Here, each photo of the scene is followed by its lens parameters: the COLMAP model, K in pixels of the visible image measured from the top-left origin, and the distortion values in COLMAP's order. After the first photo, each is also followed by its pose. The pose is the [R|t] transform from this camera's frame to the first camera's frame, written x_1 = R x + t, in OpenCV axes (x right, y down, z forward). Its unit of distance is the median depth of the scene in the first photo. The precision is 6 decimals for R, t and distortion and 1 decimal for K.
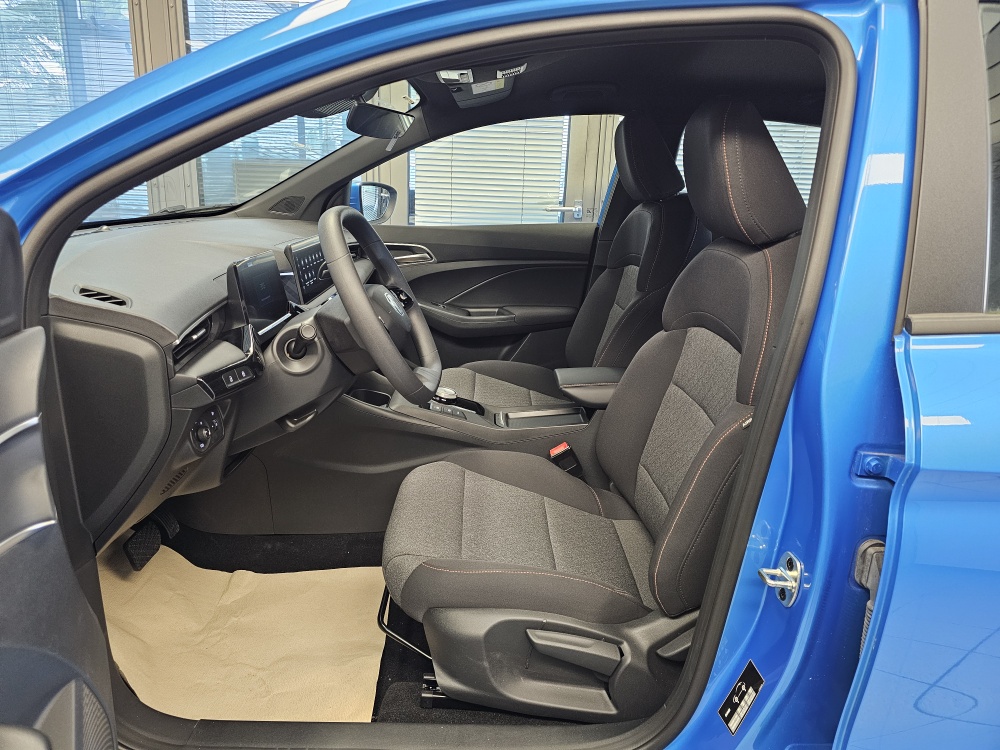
lens RADIAL K [[682.6, 0, 494.5], [0, 682.6, 349.9], [0, 0, 1]] dist [0.041288, 0.000115]
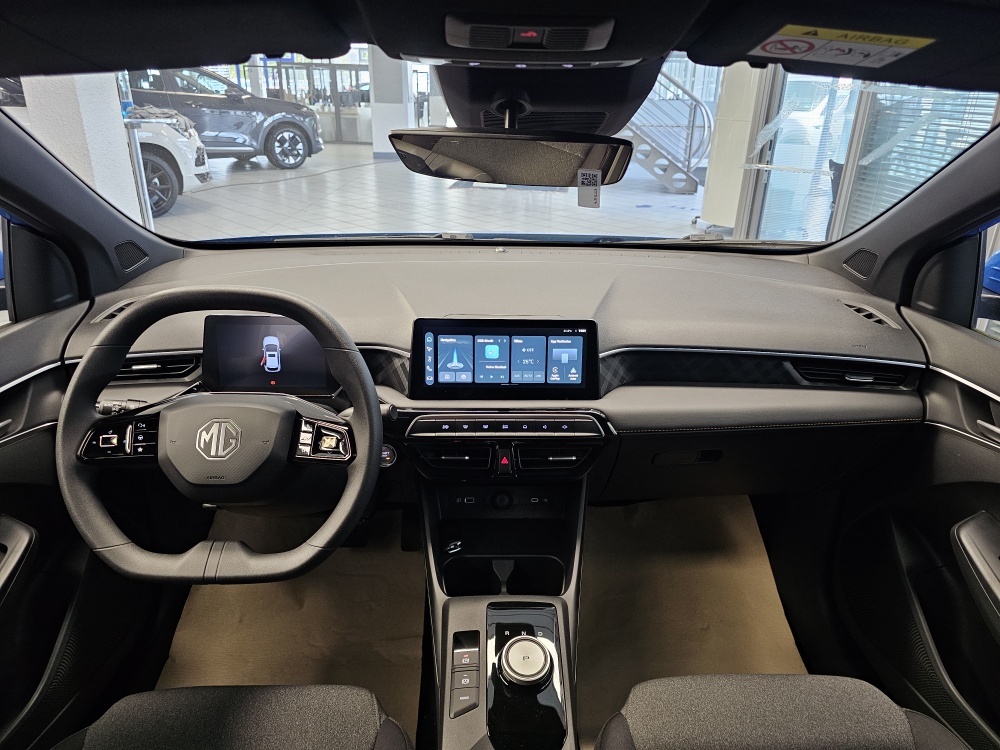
lens RADIAL K [[670.9, 0, 514.5], [0, 670.9, 372.6], [0, 0, 1]] dist [0.054279, -0.058680]
pose [[0.036365, 0.365618, -0.930054, 0.470523], [-0.270944, 0.899418, 0.342981, -0.447622], [0.961908, 0.239520, 0.131769, 1.217441]]
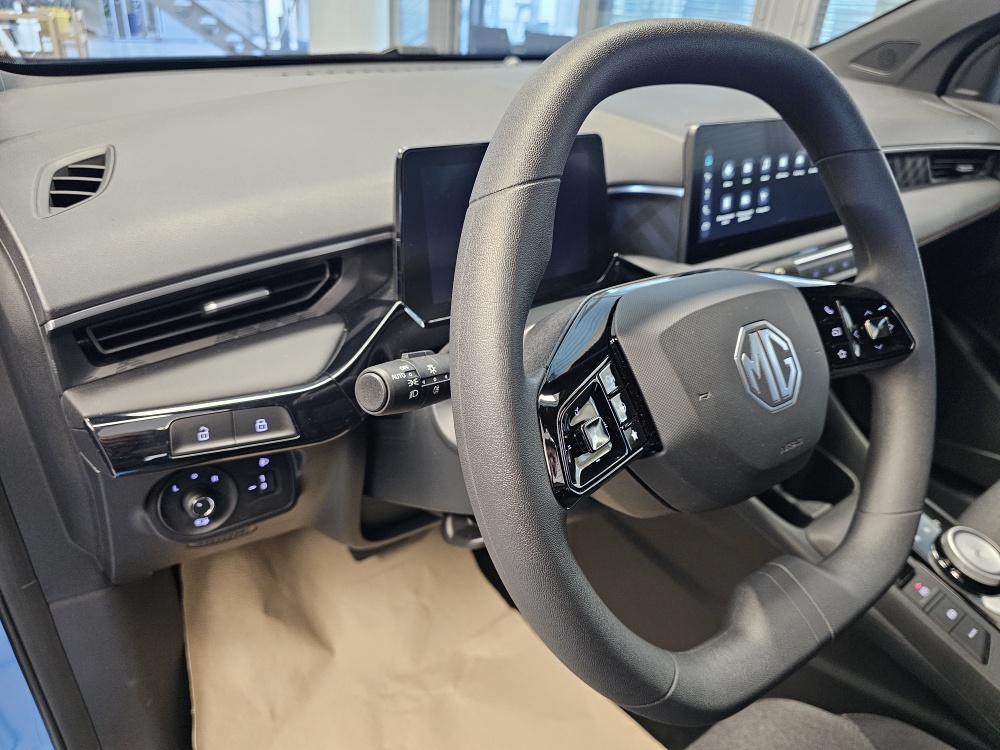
lens RADIAL K [[696.9, 0, 500.0], [0, 696.9, 375.0], [0, 0, 1]] dist [-0.007763, -0.005970]
pose [[0.601922, 0.396528, -0.693149, -0.000281], [-0.242286, 0.917772, 0.314630, -0.138815], [0.760913, -0.021442, 0.648500, 0.730058]]
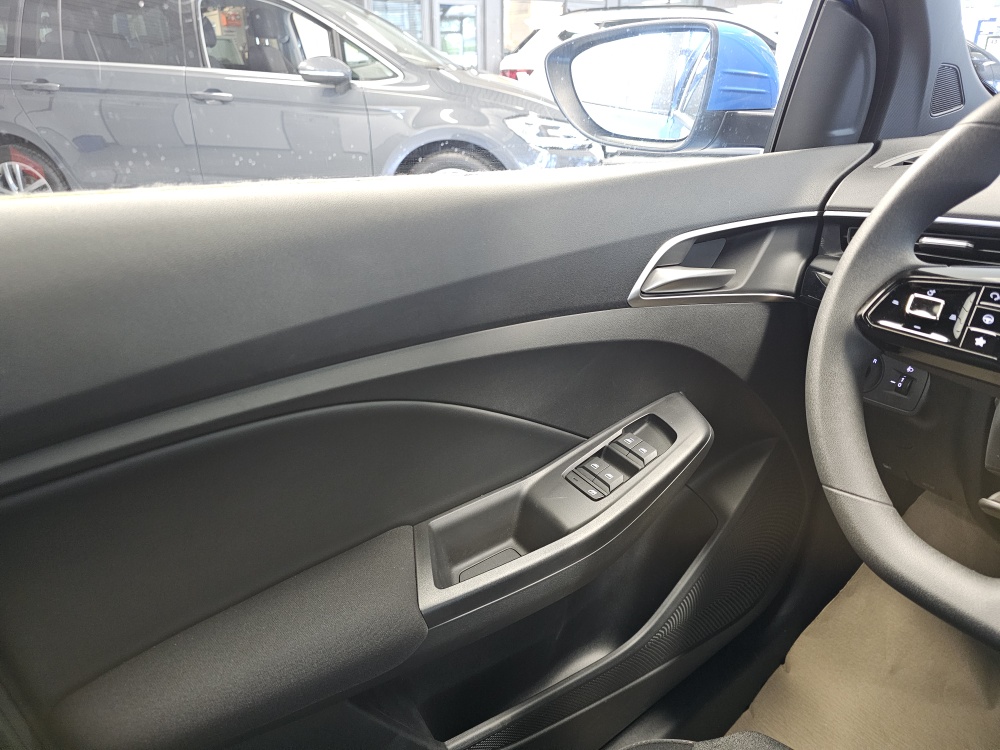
lens RADIAL K [[689.2, 0, 500.2], [0, 689.2, 359.6], [0, 0, 1]] dist [0.058213, -0.059204]
pose [[-0.762708, 0.226018, -0.605964, 0.241604], [-0.179573, 0.826099, 0.534148, -0.172776], [0.621313, 0.516214, -0.589486, 1.021684]]
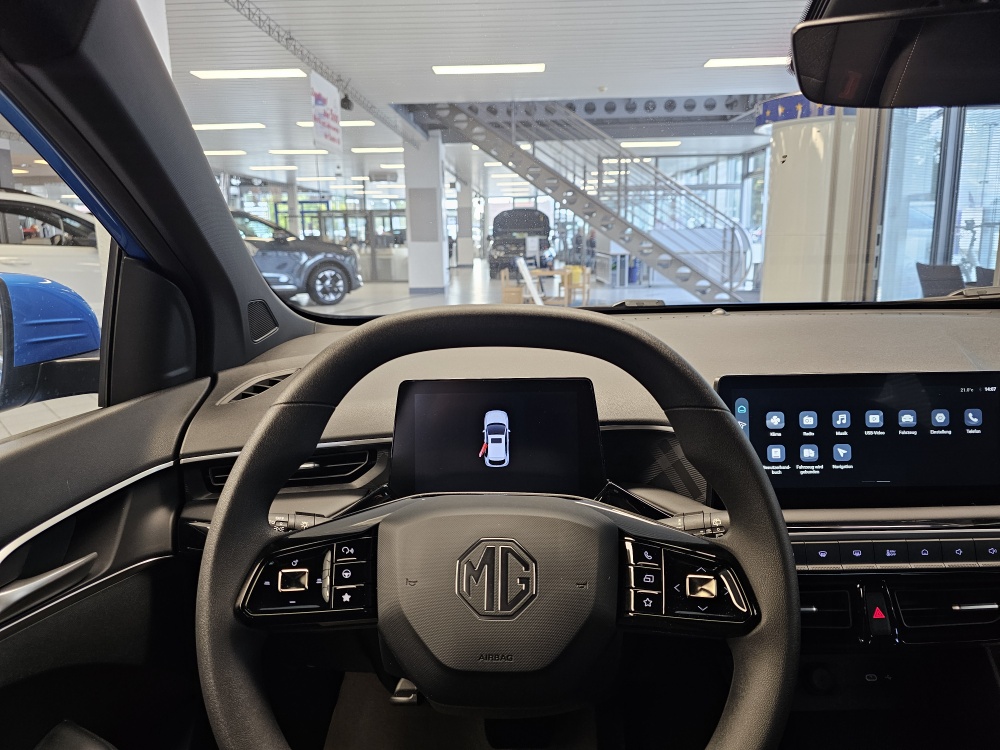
lens RADIAL K [[689.2, 0, 500.2], [0, 689.2, 359.6], [0, 0, 1]] dist [0.058213, -0.059204]
pose [[-0.007776, 0.155220, -0.987849, 0.197961], [-0.232501, 0.960525, 0.152757, -0.239522], [0.972565, 0.230864, 0.028620, 1.000718]]
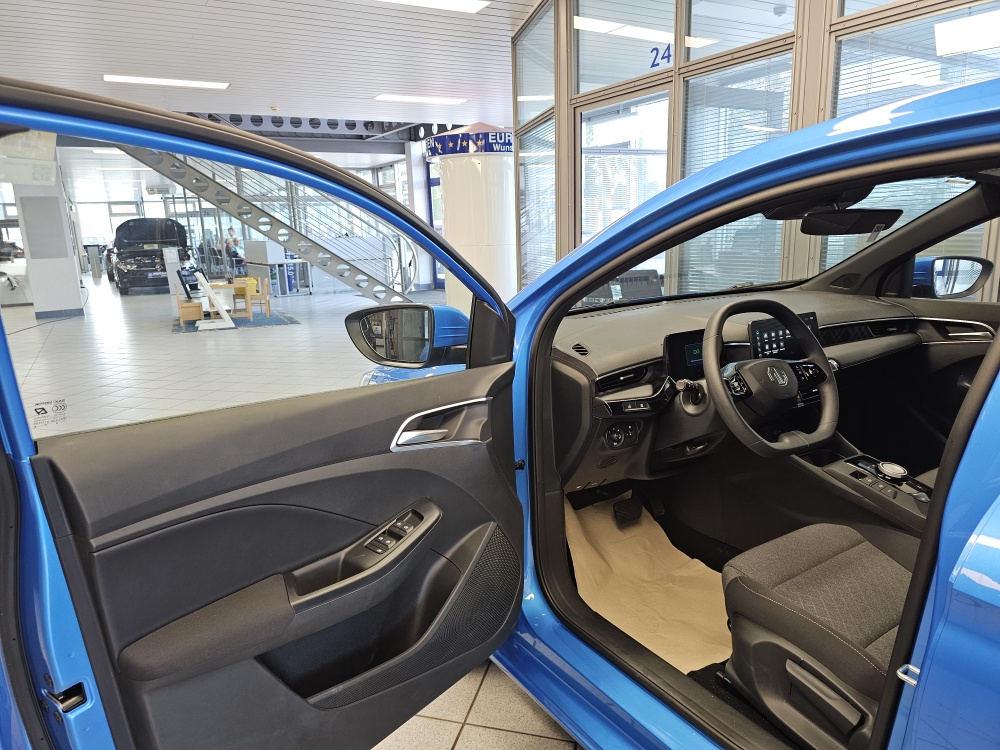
lens RADIAL K [[686.7, 0, 500.0], [0, 686.7, 375.0], [0, 0, 1]] dist [0.085376, -0.114840]
pose [[0.530075, 0.135923, -0.836986, 0.669961], [-0.163612, 0.984915, 0.056328, -0.060085], [0.832016, 0.107083, 0.544318, -0.115871]]
